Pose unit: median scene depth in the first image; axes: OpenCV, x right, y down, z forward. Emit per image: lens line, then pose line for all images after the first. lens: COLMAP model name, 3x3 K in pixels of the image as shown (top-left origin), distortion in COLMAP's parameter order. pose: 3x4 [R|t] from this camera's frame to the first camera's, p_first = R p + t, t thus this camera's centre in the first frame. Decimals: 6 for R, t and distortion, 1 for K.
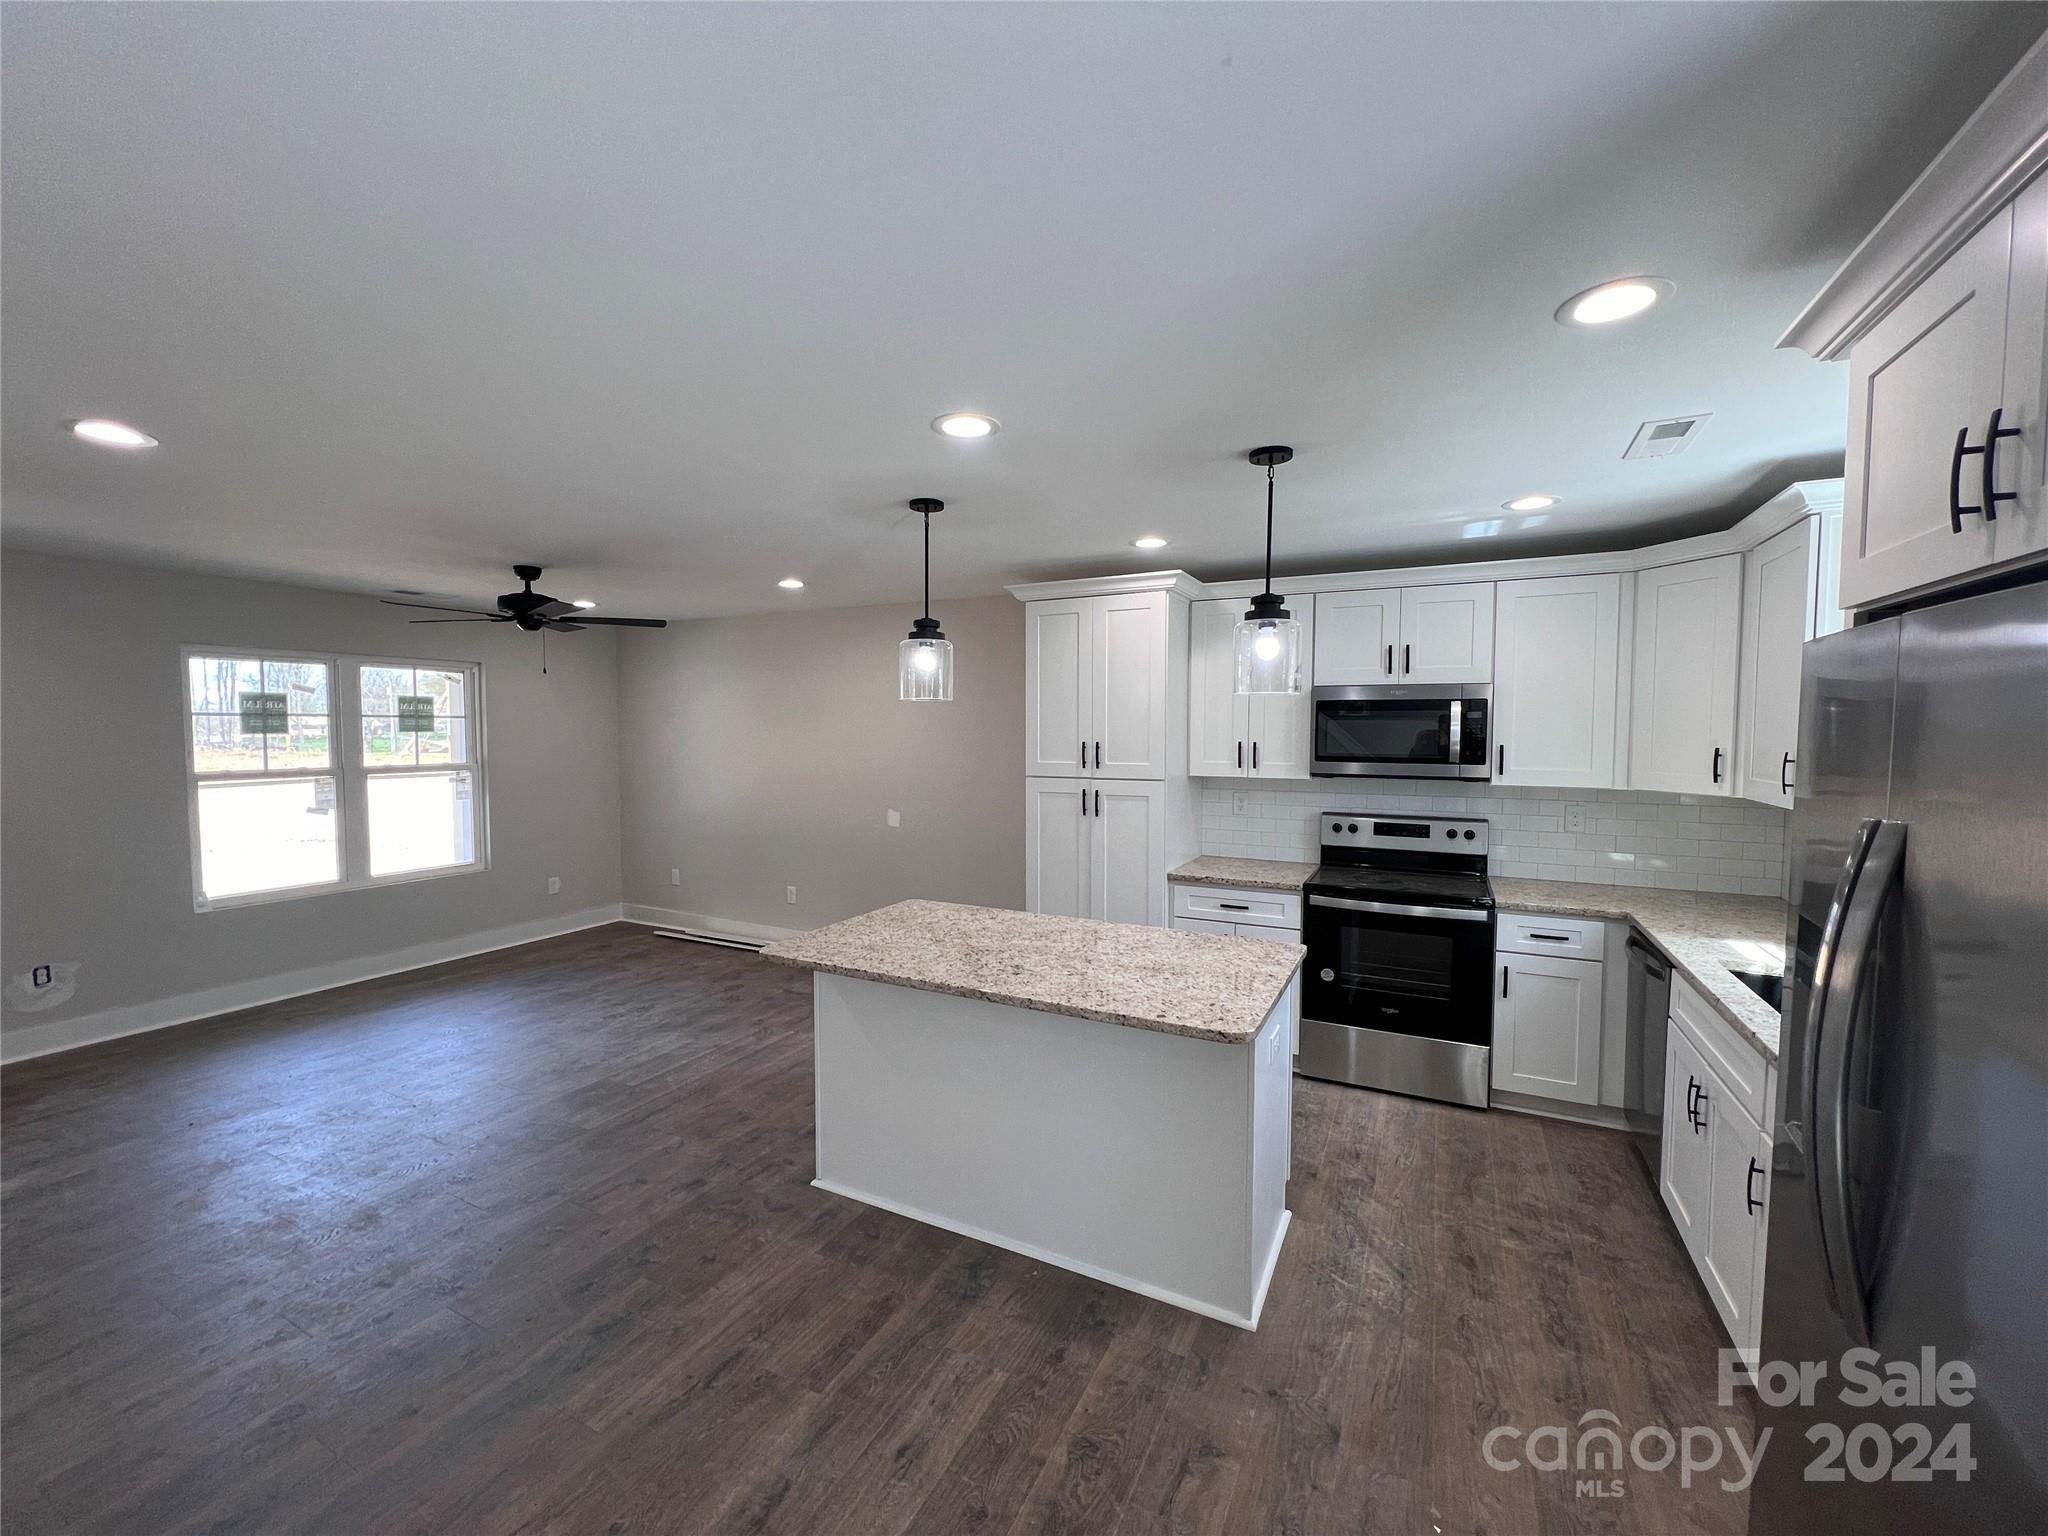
lens RADIAL K [[856.8, 0, 1057.0], [0, 856.8, 765.5], [0, 0, 1]] dist [-0.004814, -0.000004]
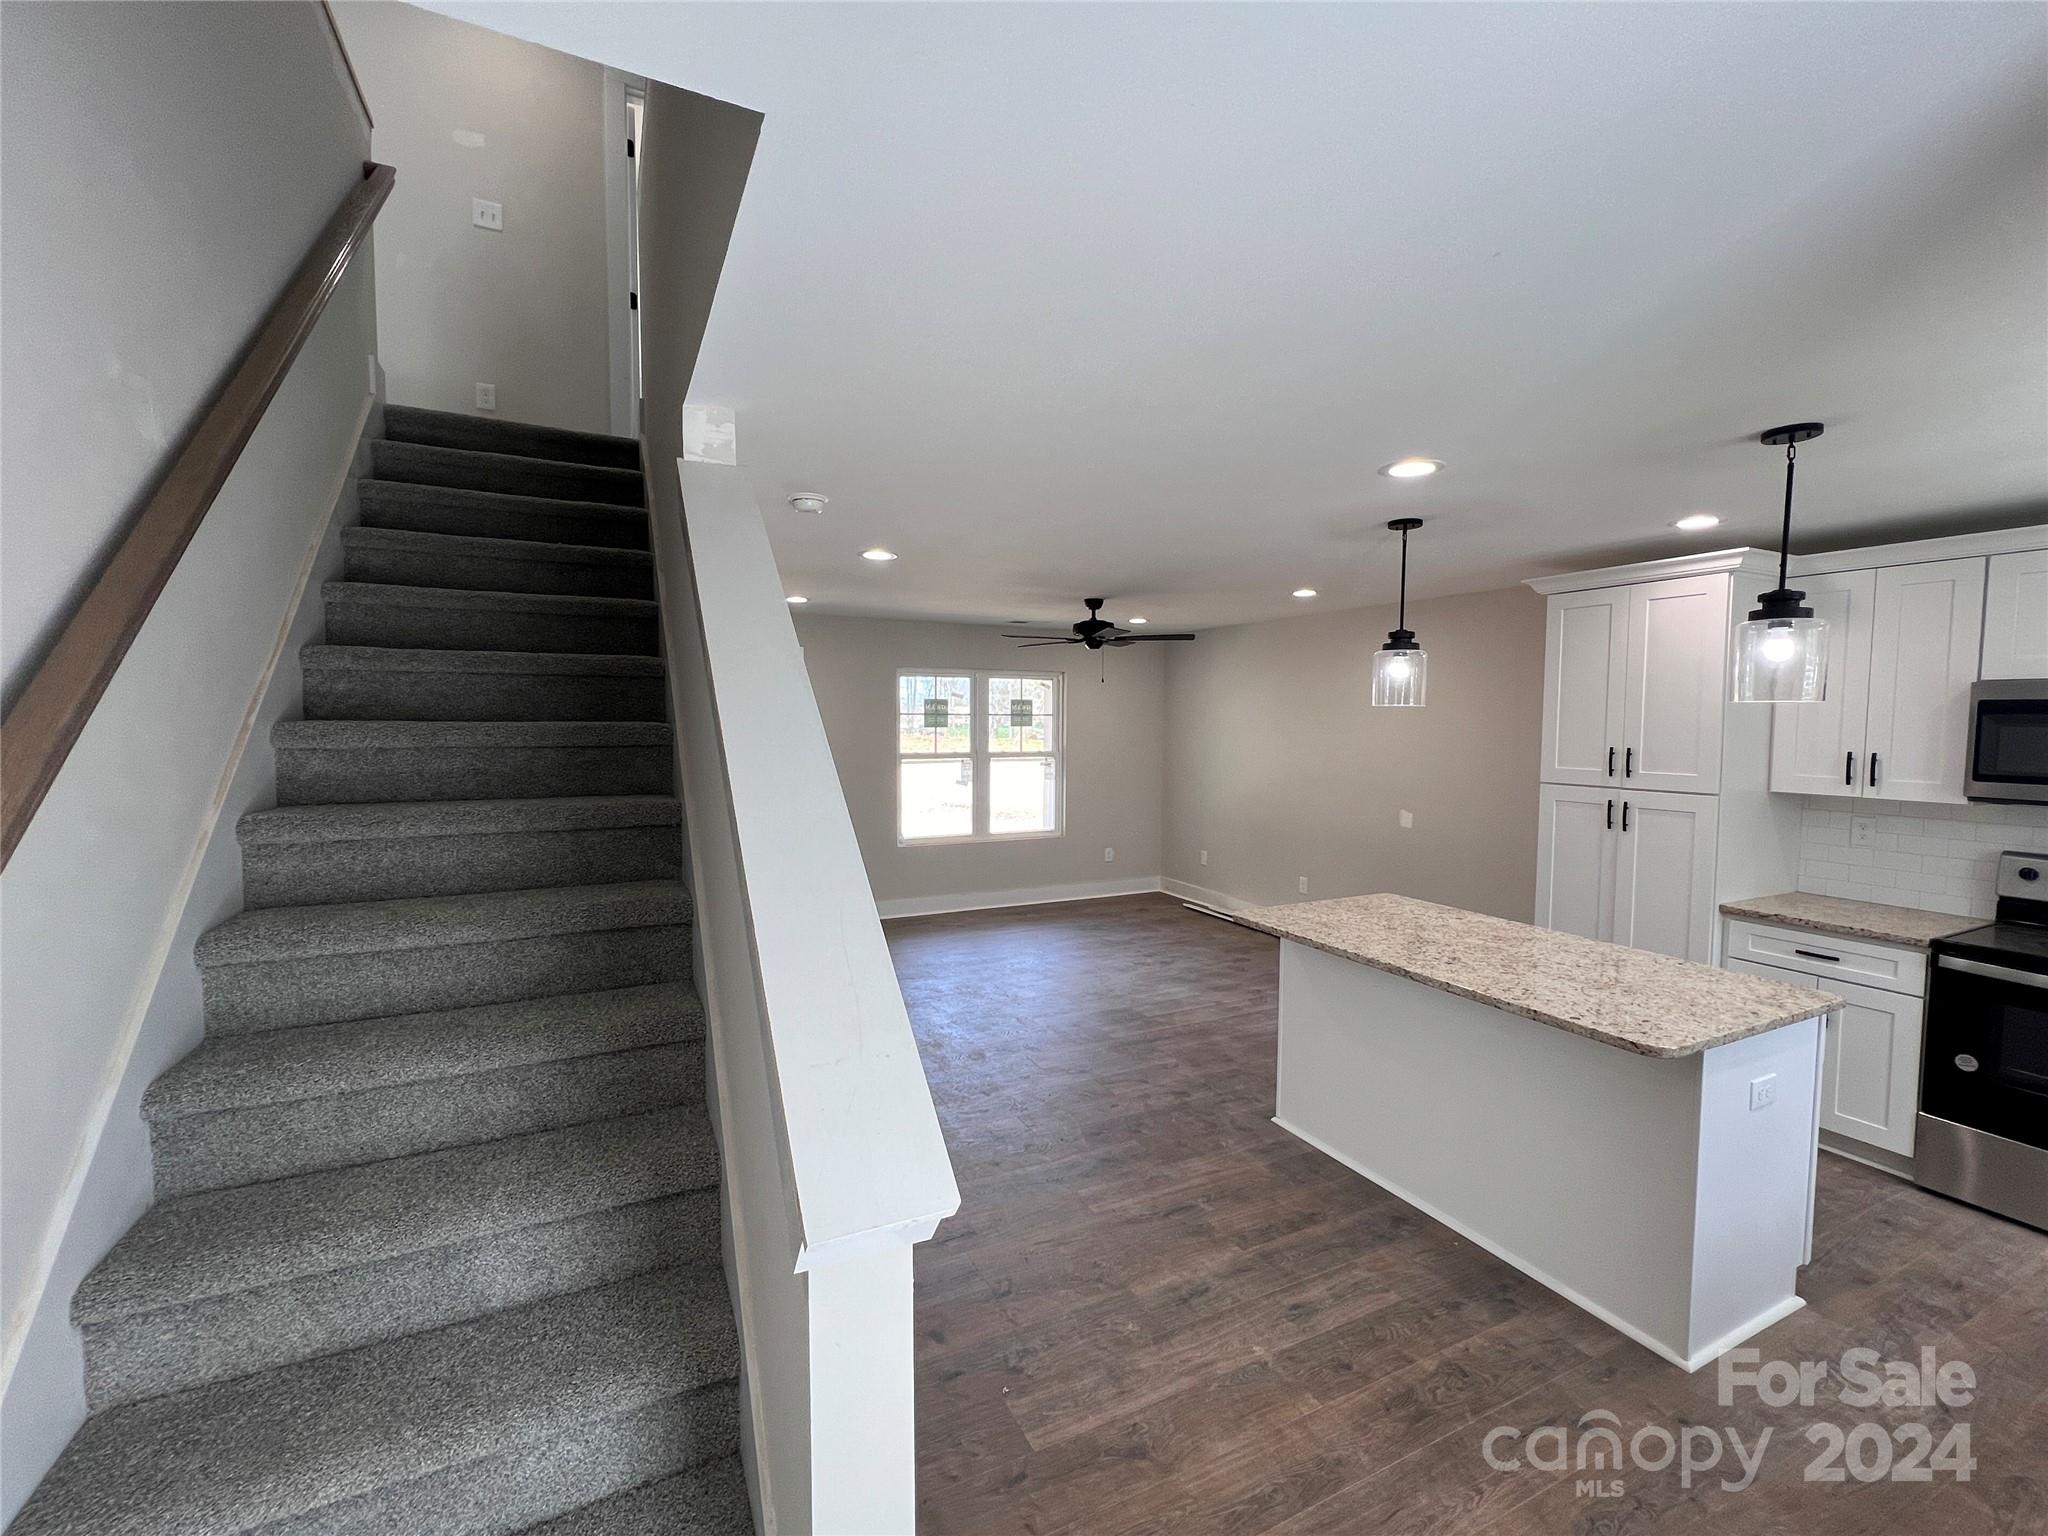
lens RADIAL K [[856.8, 0, 1028.9], [0, 856.8, 752.5], [0, 0, 1]] dist [-0.004814, -0.000004]
pose [[0.803918, 0.027907, -0.594086, 0.089472], [-0.033486, 0.999438, 0.001636, -0.003994], [0.593797, 0.018578, 0.804400, -0.106294]]
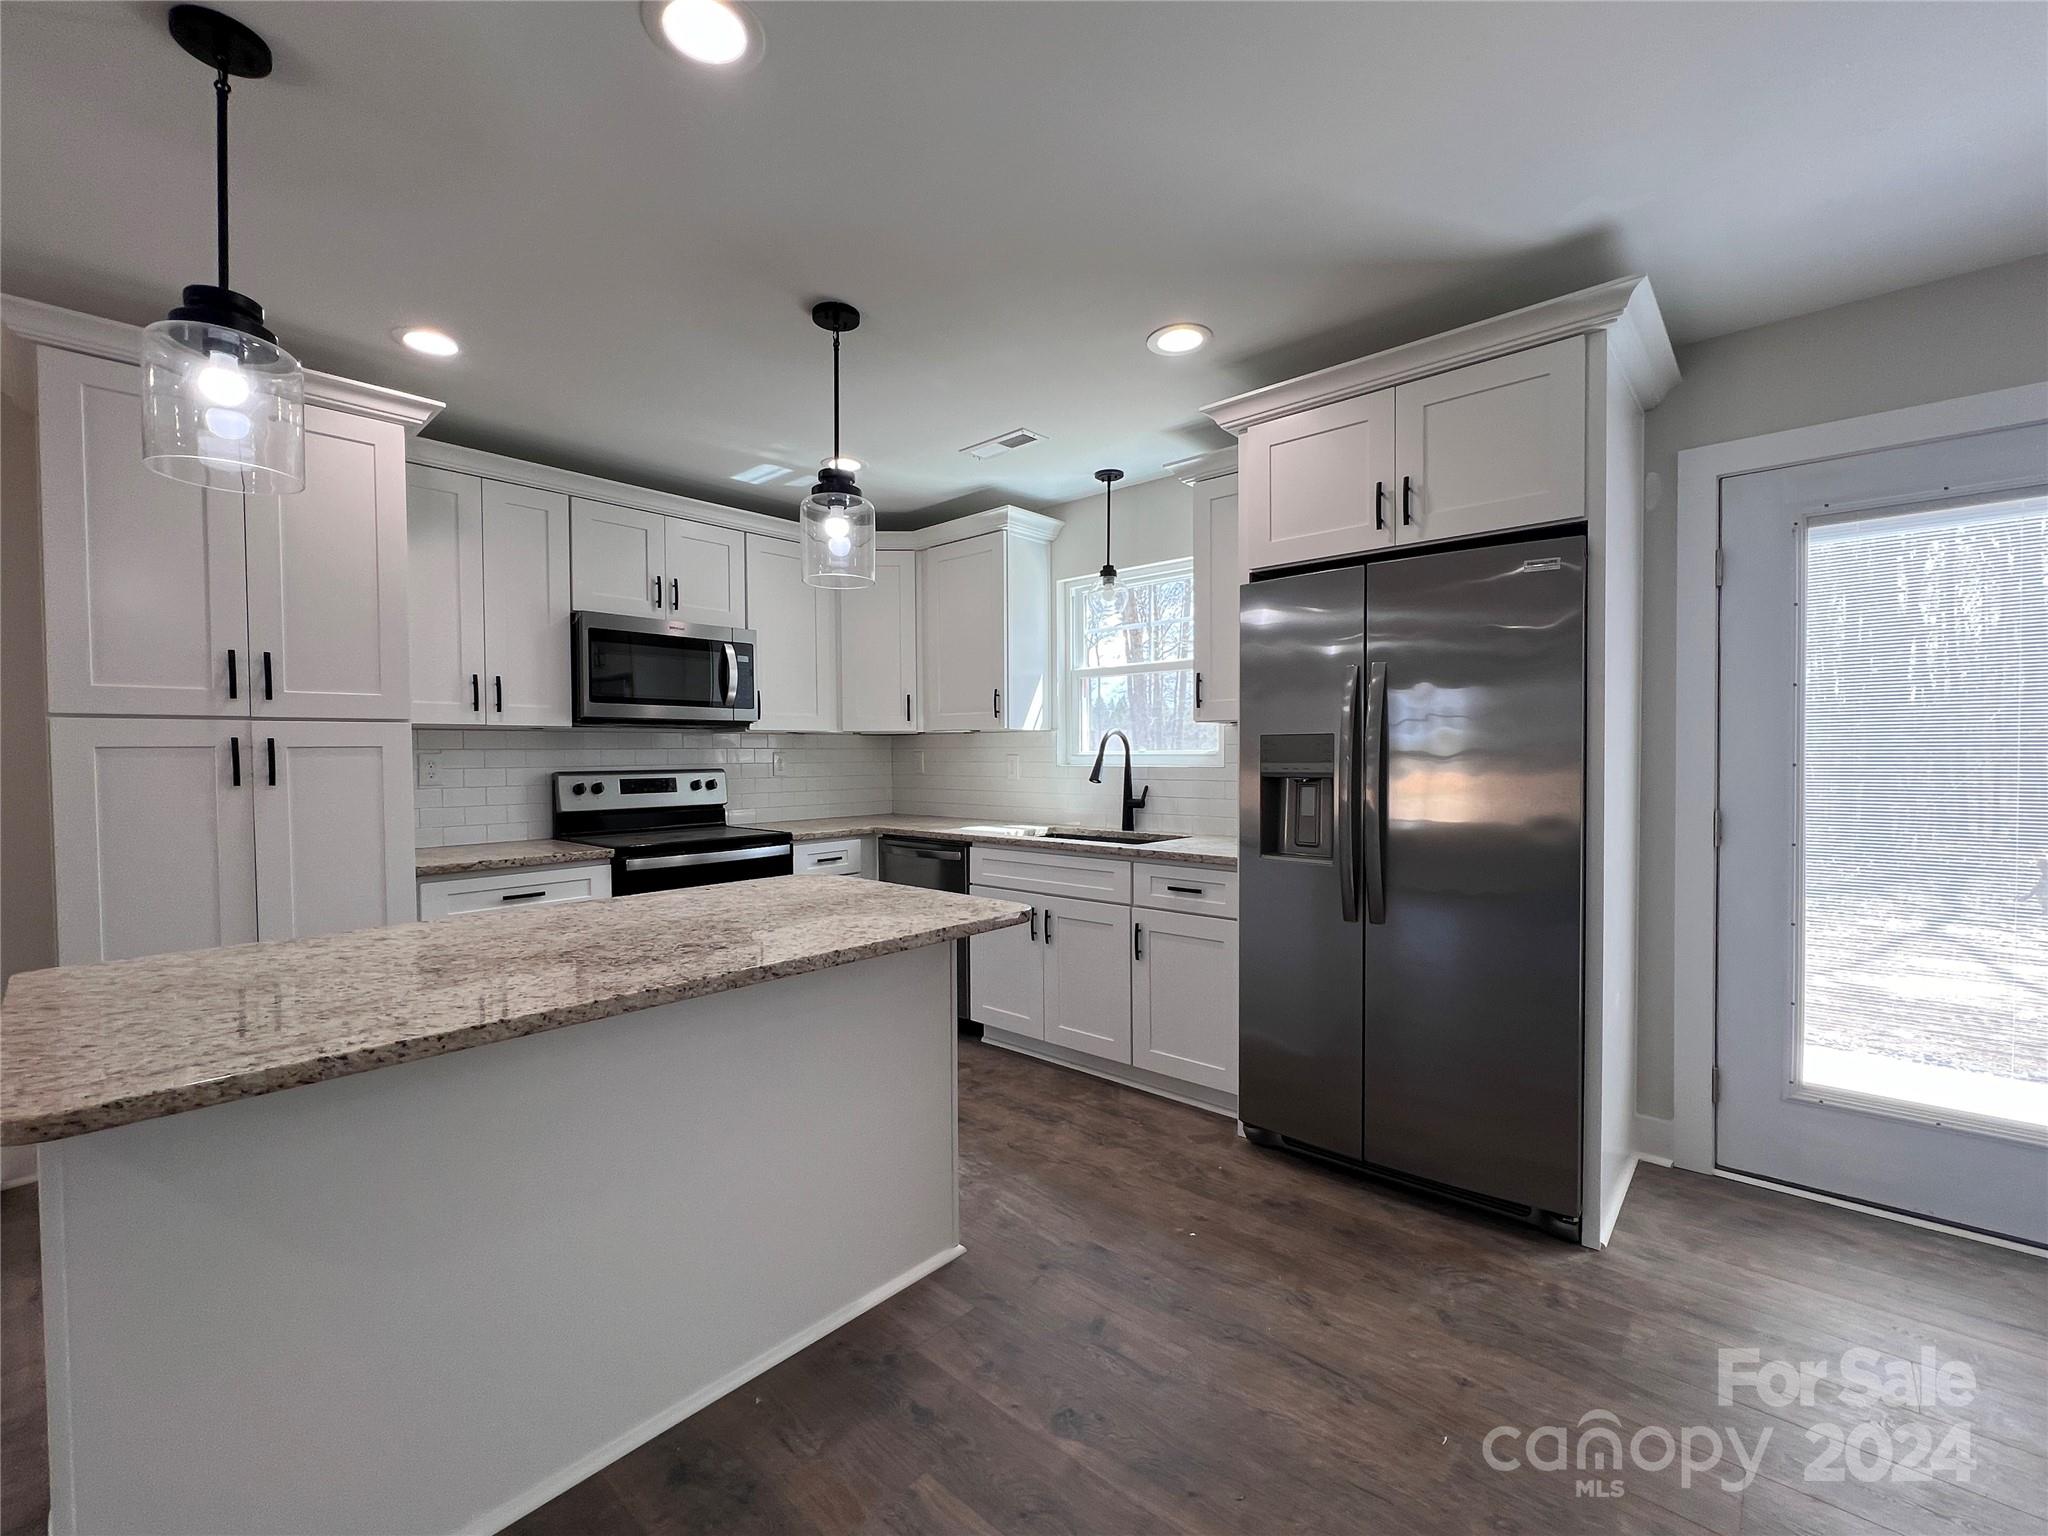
lens RADIAL K [[856.8, 0, 1030.9], [0, 856.8, 774.7], [0, 0, 1]] dist [-0.004814, -0.000004]
pose [[0.260322, -0.031292, 0.965015, -0.441821], [0.059511, 0.998094, 0.016311, 0.088486], [-0.963686, 0.053182, 0.261688, 0.452970]]
